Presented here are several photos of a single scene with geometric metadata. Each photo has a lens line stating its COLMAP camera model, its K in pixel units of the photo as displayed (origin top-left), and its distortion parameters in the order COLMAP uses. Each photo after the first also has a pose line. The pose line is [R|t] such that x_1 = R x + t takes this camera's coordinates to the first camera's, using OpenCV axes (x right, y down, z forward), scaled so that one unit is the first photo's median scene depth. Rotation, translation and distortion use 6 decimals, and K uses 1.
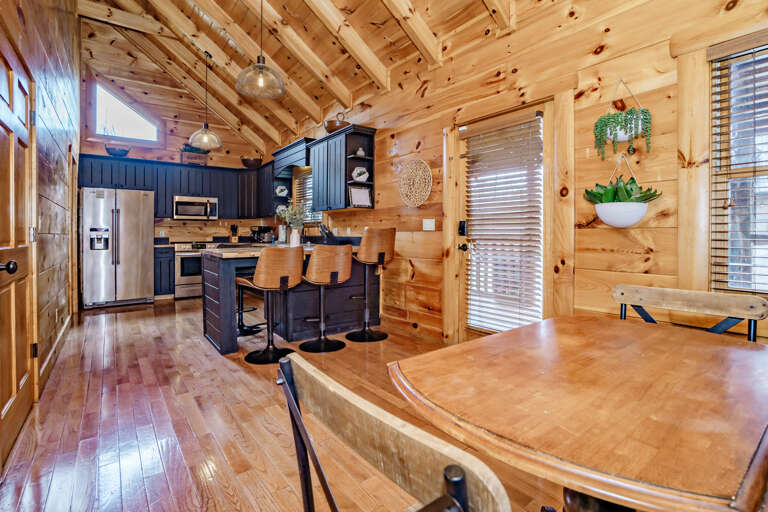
lens RADIAL K [[357.4, 0, 362.3], [0, 357.4, 233.2], [0, 0, 1]] dist [-0.035869, 0.000477]
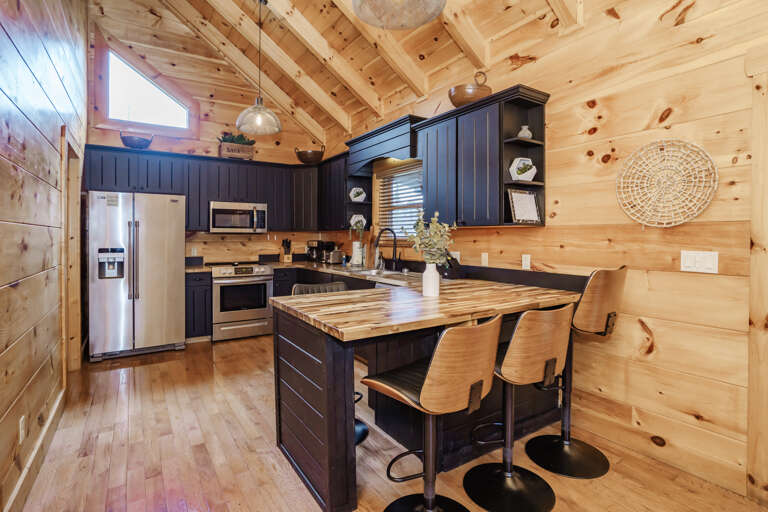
lens RADIAL K [[380.9, 0, 366.2], [0, 380.9, 237.0], [0, 0, 1]] dist [-0.033775, 0.000411]
pose [[0.997924, 0.002646, -0.064344, -0.163423], [-0.002474, 0.999993, 0.002745, -0.035837], [0.064351, -0.002581, 0.997924, 0.240962]]
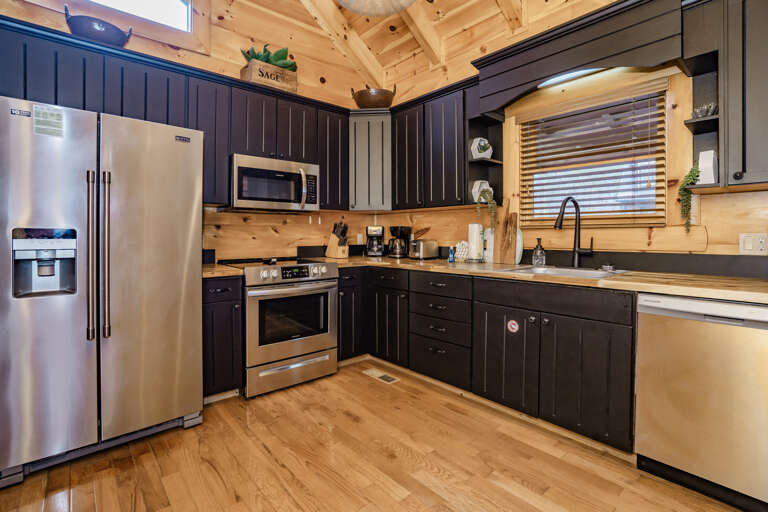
lens RADIAL K [[357.4, 0, 362.3], [0, 357.4, 233.2], [0, 0, 1]] dist [-0.035869, 0.000477]
pose [[0.997130, 0.002733, 0.075653, -0.429460], [-0.002610, 0.999995, -0.001721, -0.009239], [-0.075657, 0.001519, 0.997133, 0.583819]]
